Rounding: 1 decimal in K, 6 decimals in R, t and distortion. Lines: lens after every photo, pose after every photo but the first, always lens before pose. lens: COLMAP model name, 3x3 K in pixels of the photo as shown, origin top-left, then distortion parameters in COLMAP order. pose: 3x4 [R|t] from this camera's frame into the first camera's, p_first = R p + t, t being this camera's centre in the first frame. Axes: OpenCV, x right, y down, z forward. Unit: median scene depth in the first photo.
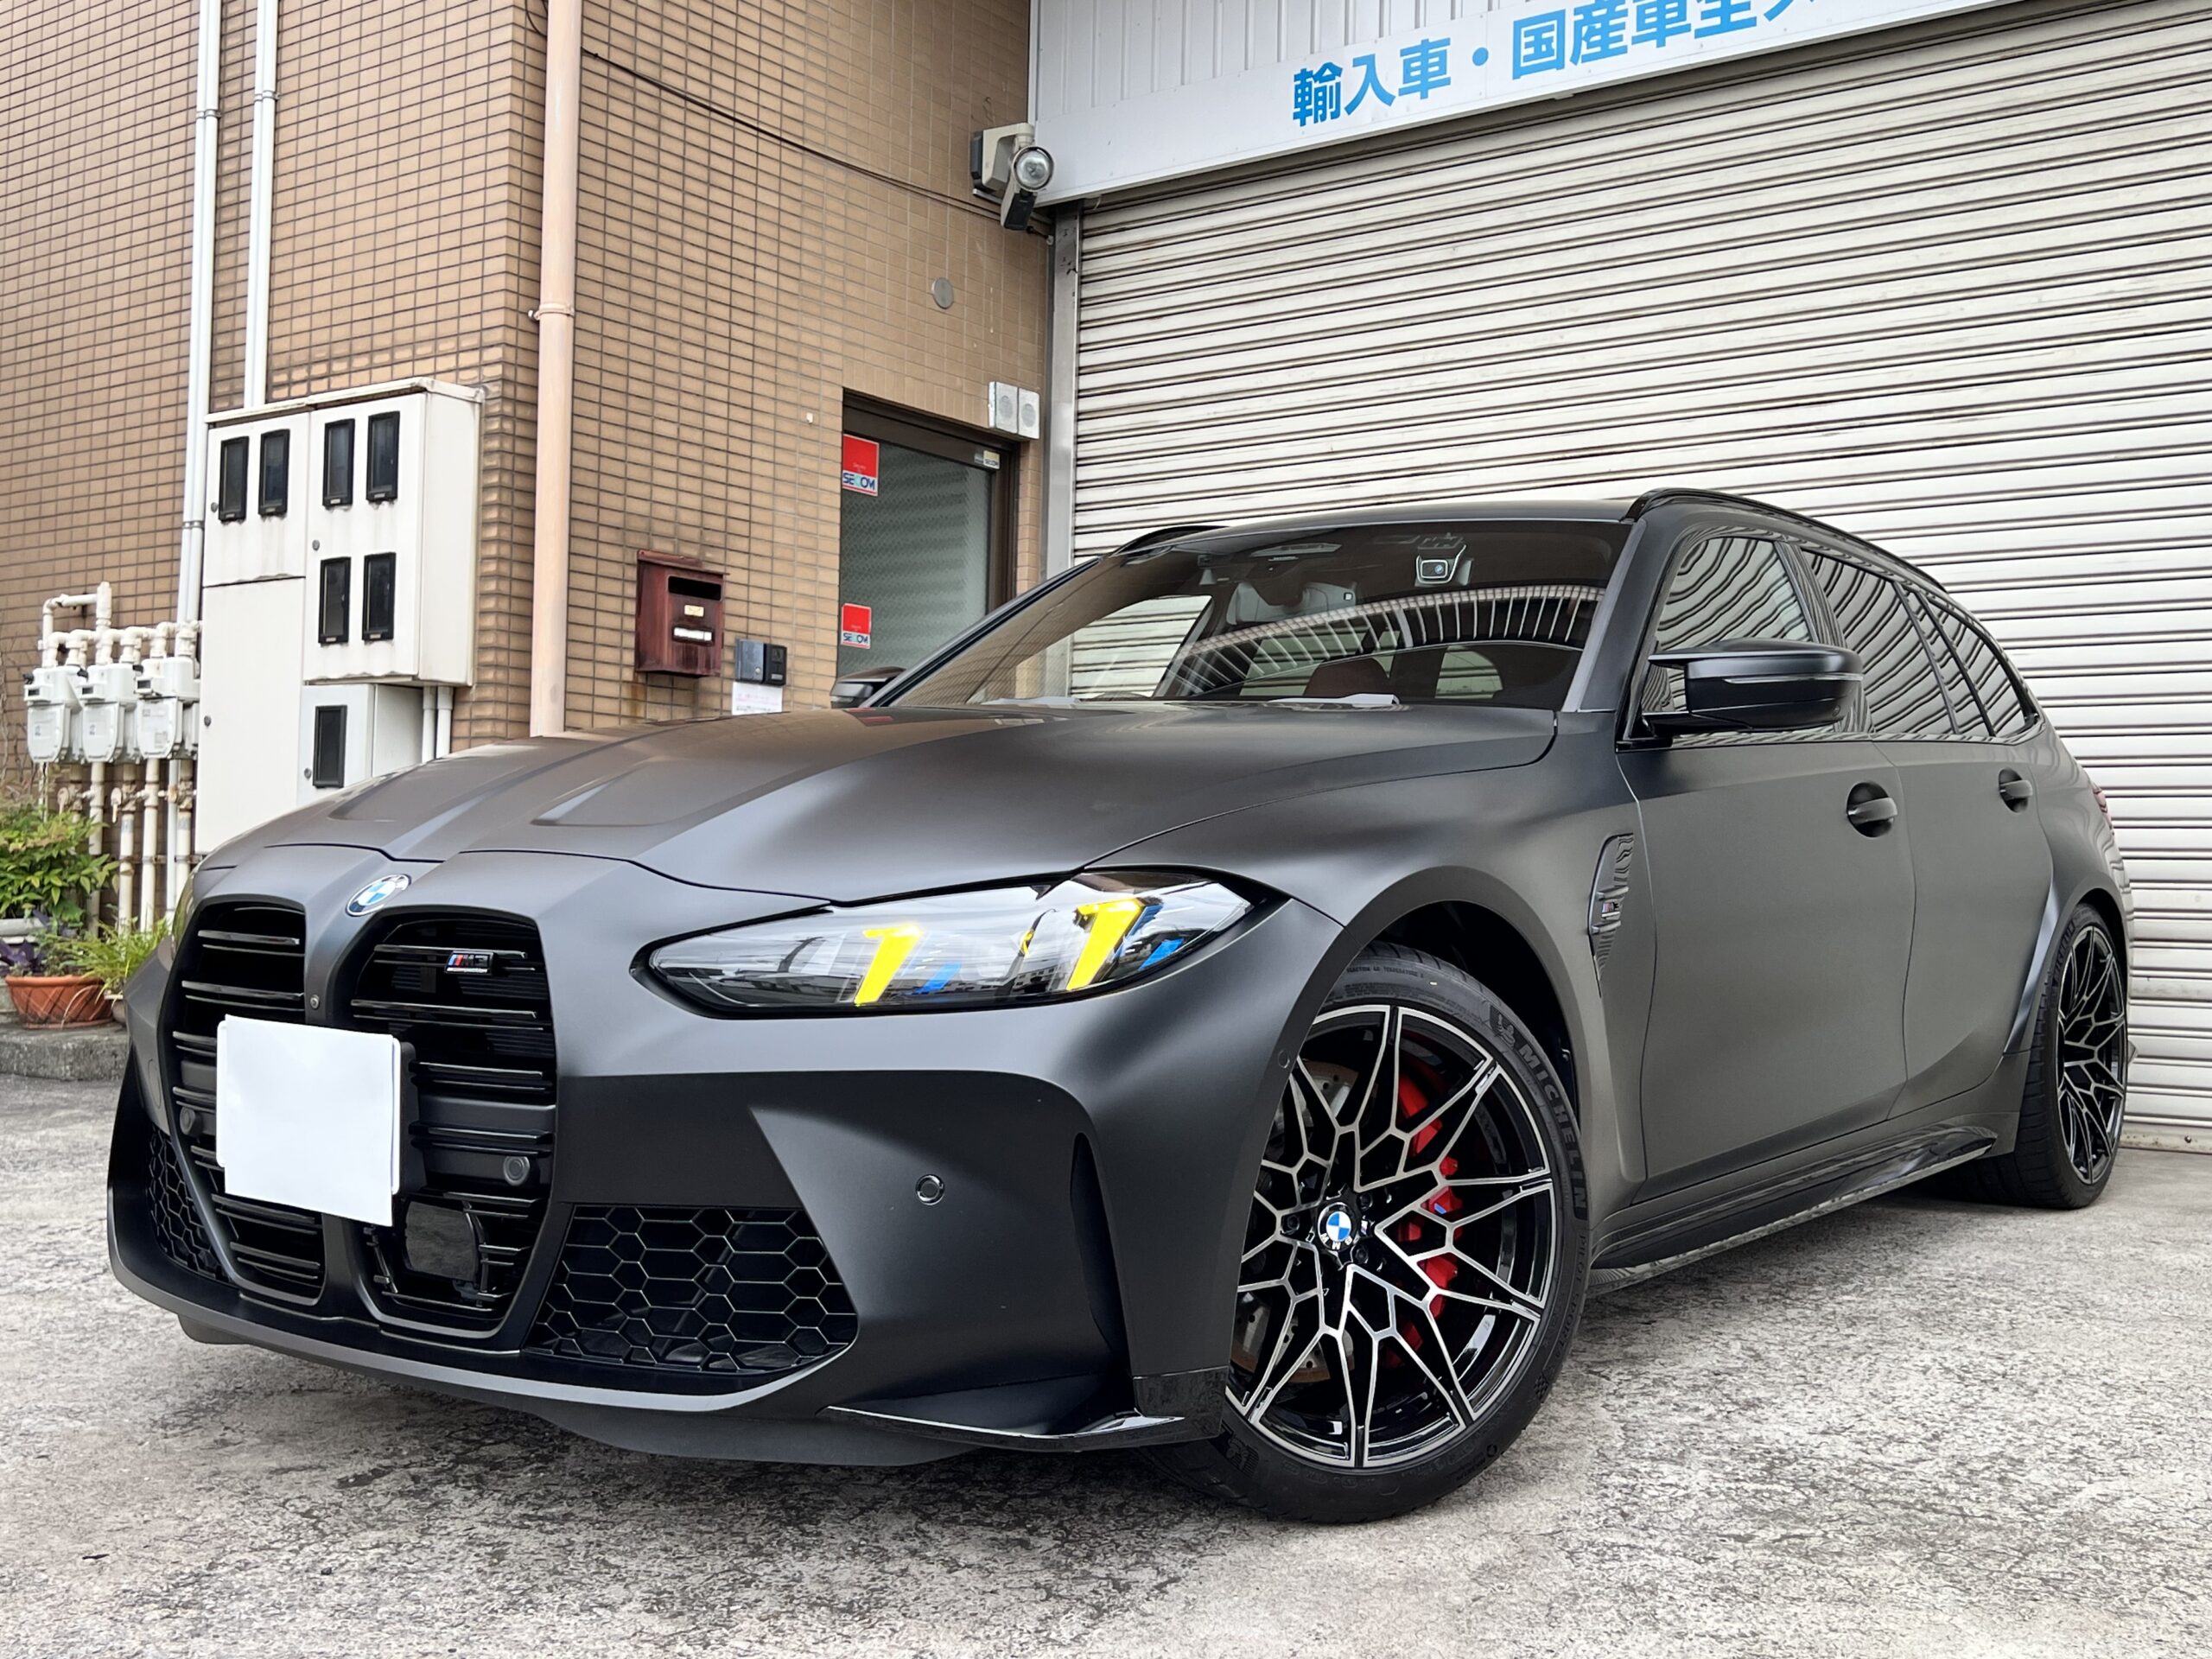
lens RADIAL K [[2281.3, 0, 1139.3], [0, 2281.3, 834.3], [0, 0, 1]] dist [0.093201, -0.187746]
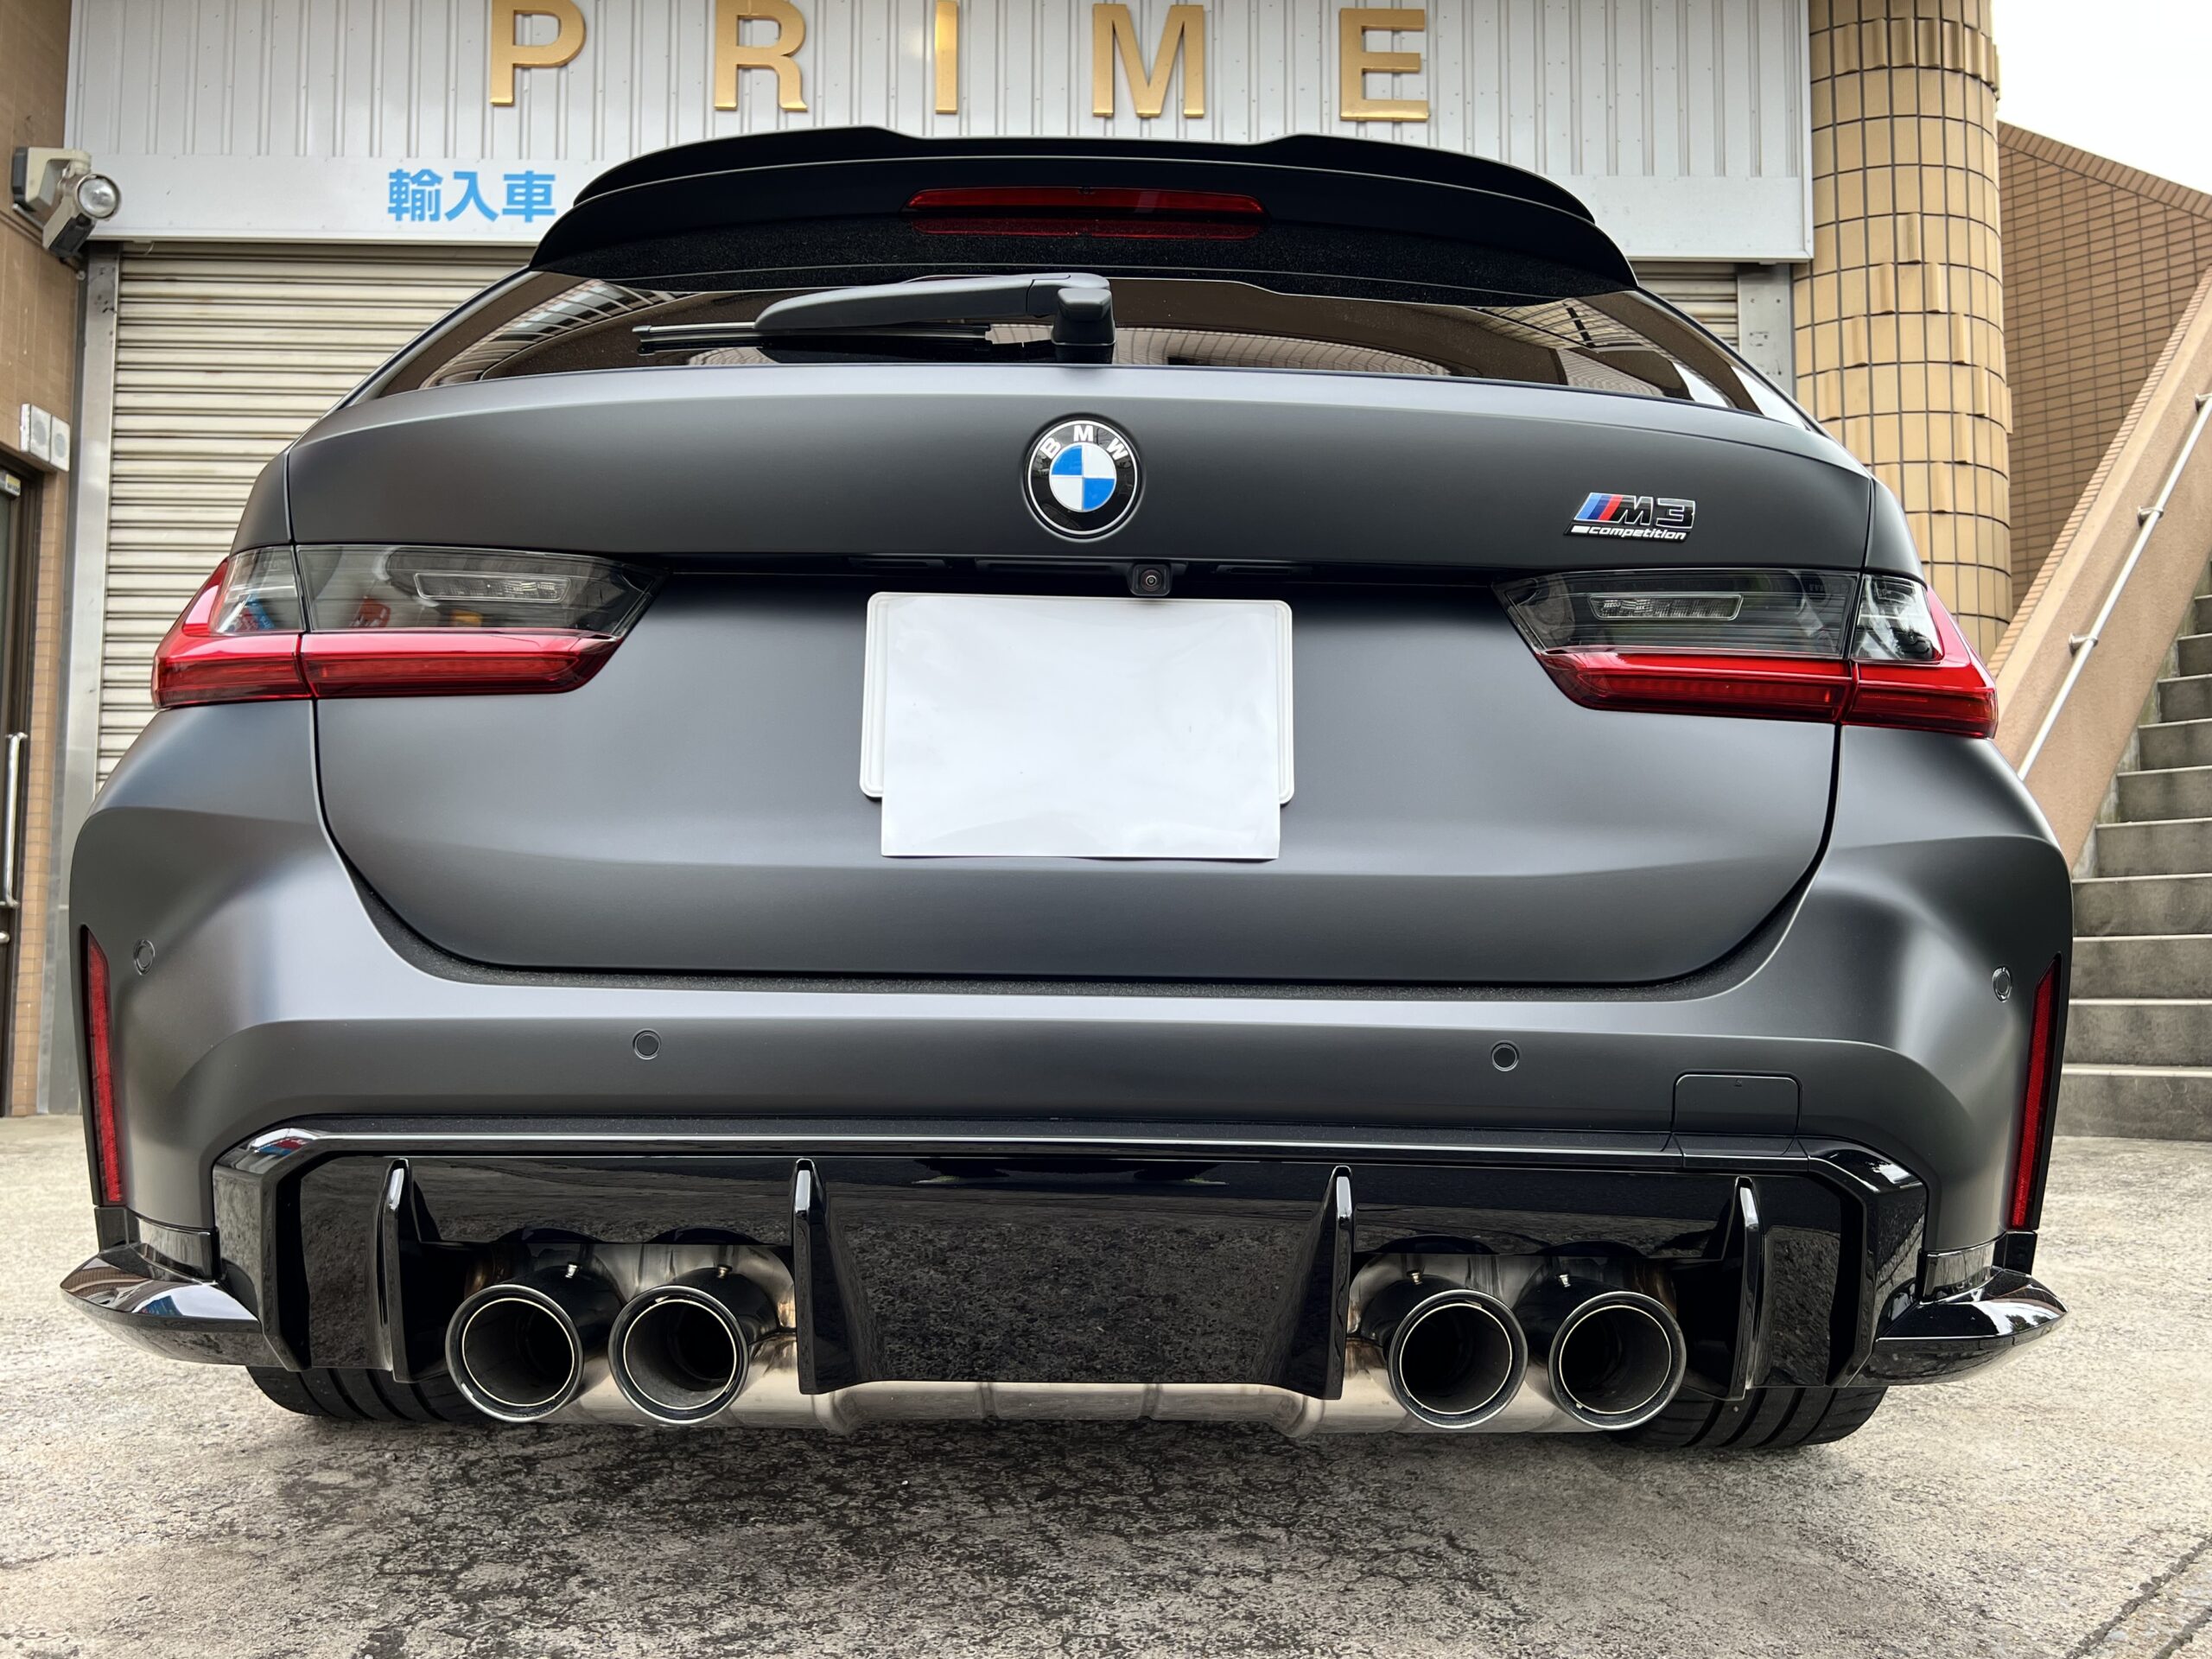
lens RADIAL K [[1788.2, 0, 1095.5], [0, 1788.2, 845.4], [0, 0, 1]] dist [0.008113, -0.001263]
pose [[0.788603, 0.028472, 0.614243, -0.197761], [-0.002021, 0.999042, -0.043714, 0.022396], [-0.614899, 0.033231, 0.787905, 0.163309]]
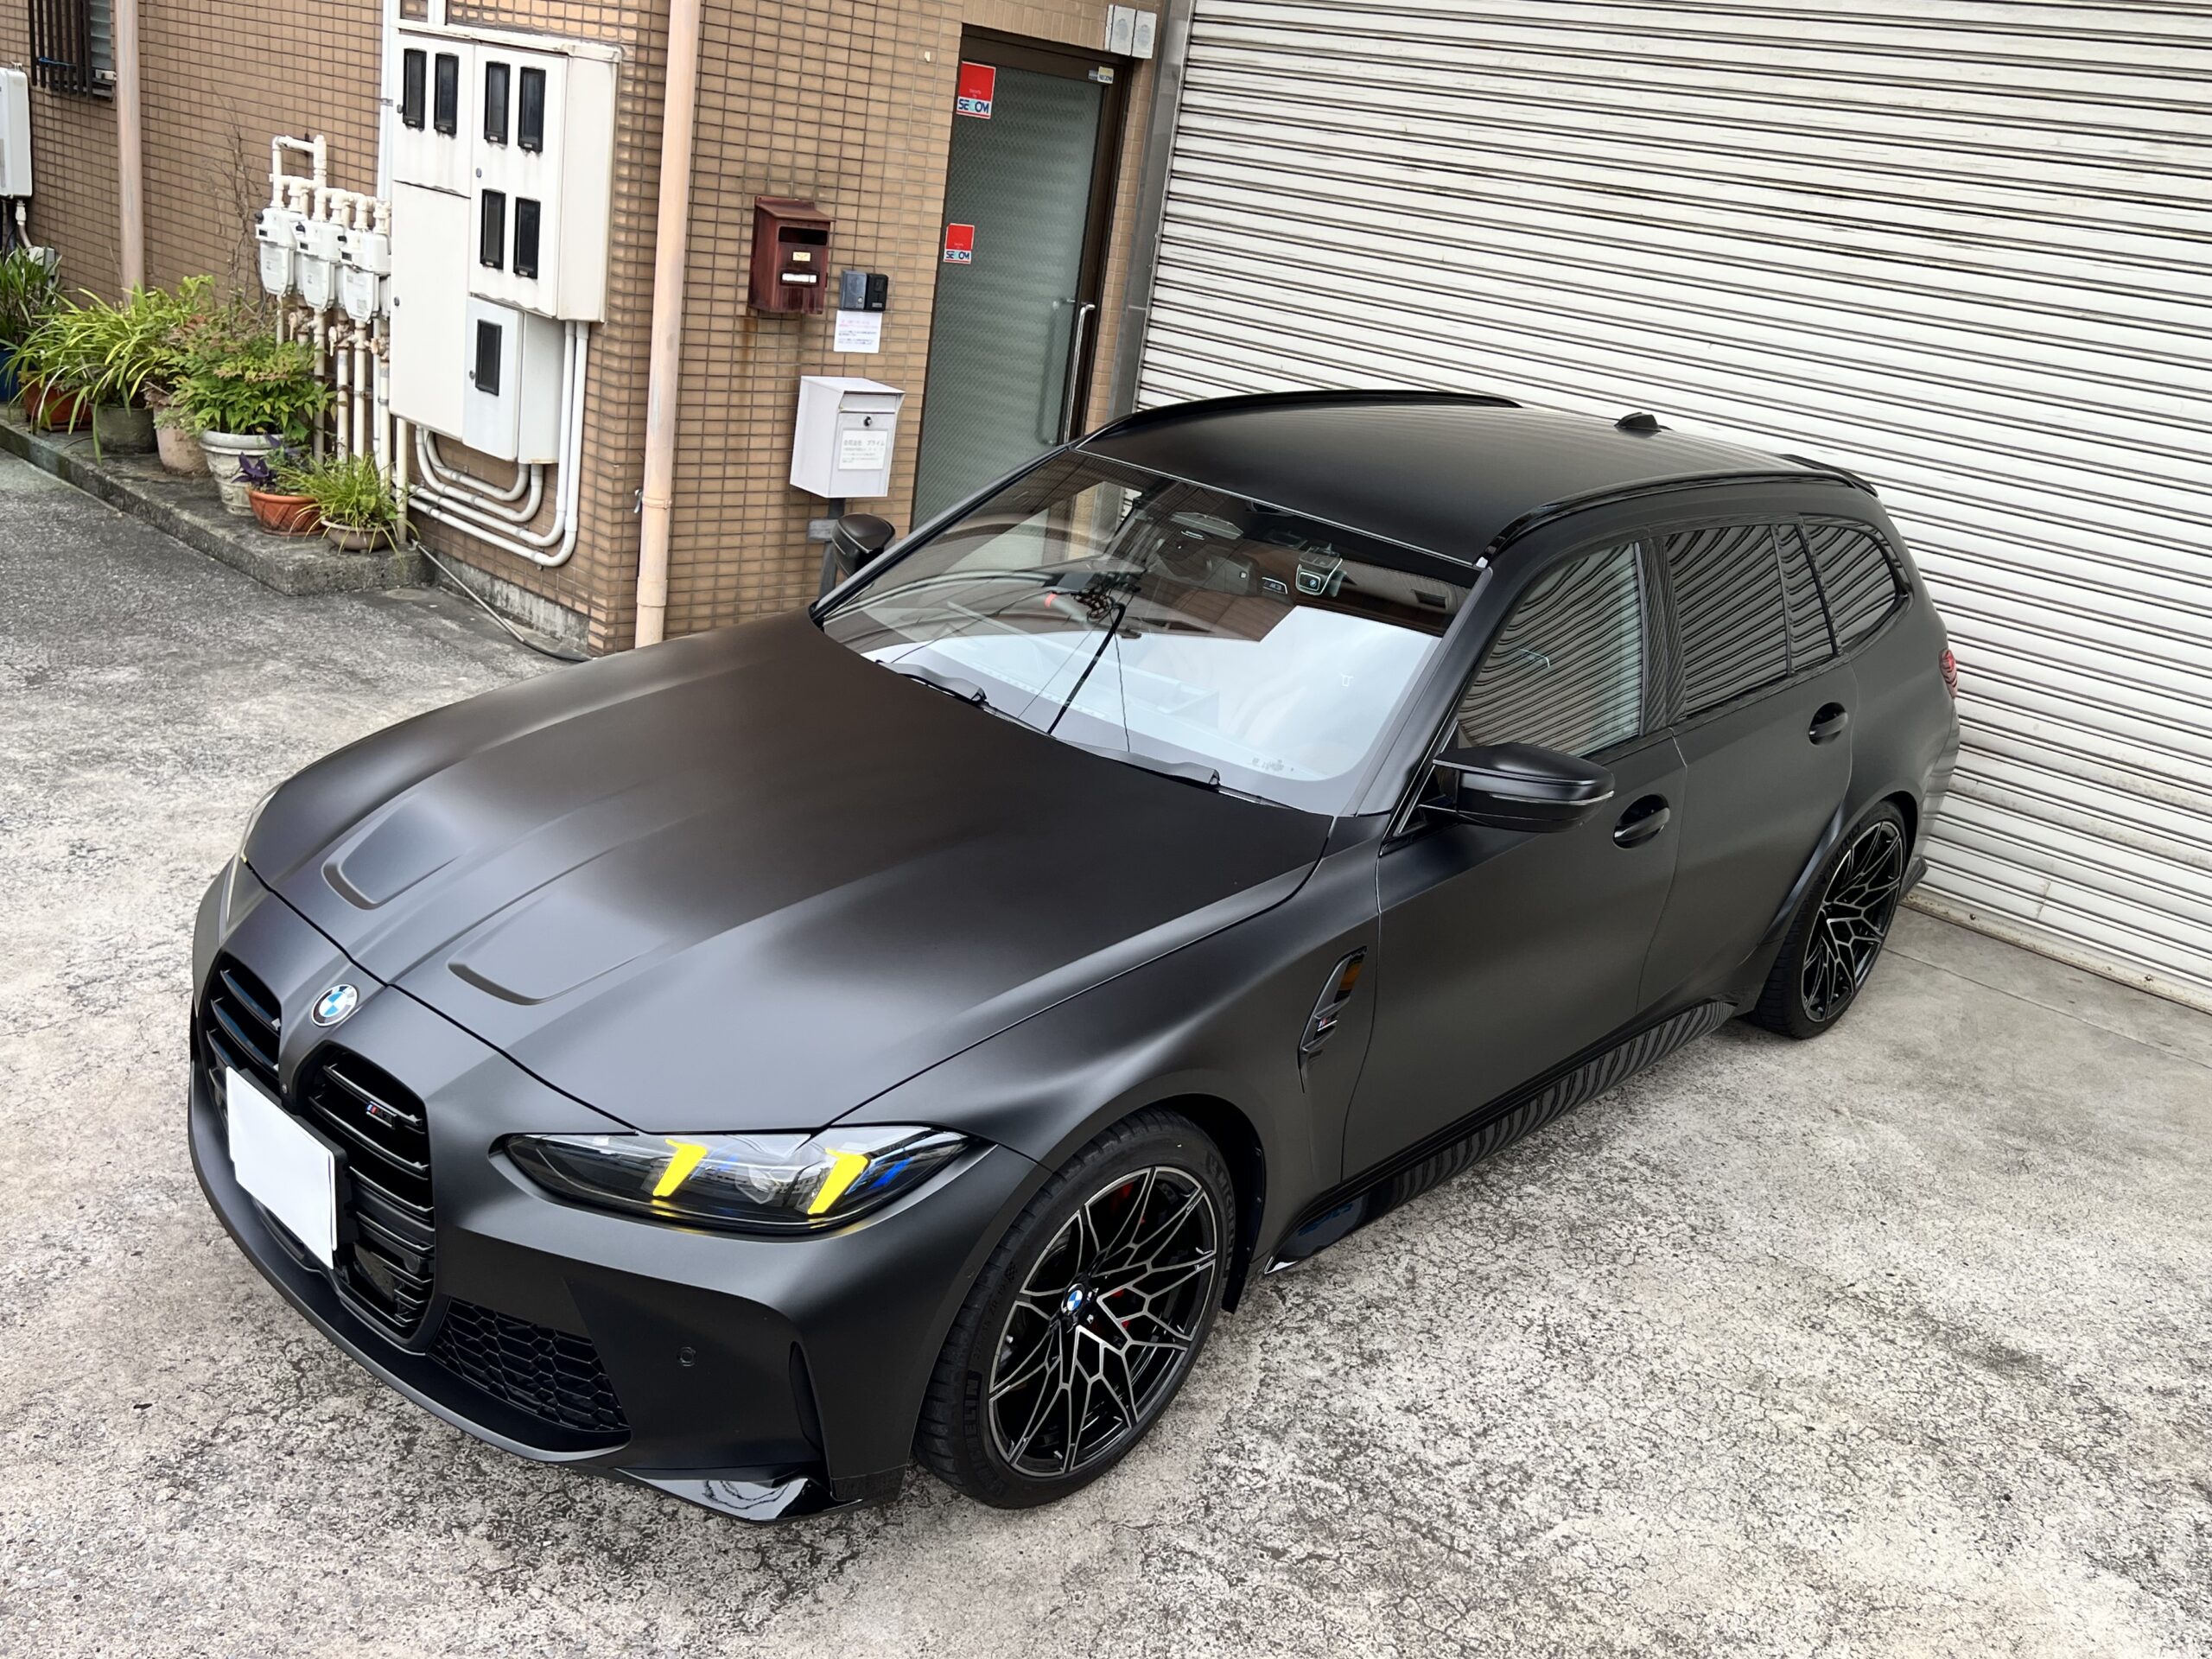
lens RADIAL K [[1977.5, 0, 1106.0], [0, 1977.5, 829.5], [0, 0, 1]] dist [0.017300, 0.005178]
pose [[0.987049, 0.142348, -0.073970, 0.067823], [-0.108787, 0.932830, 0.343503, -0.184804], [0.117898, -0.331007, 0.936234, 0.001073]]
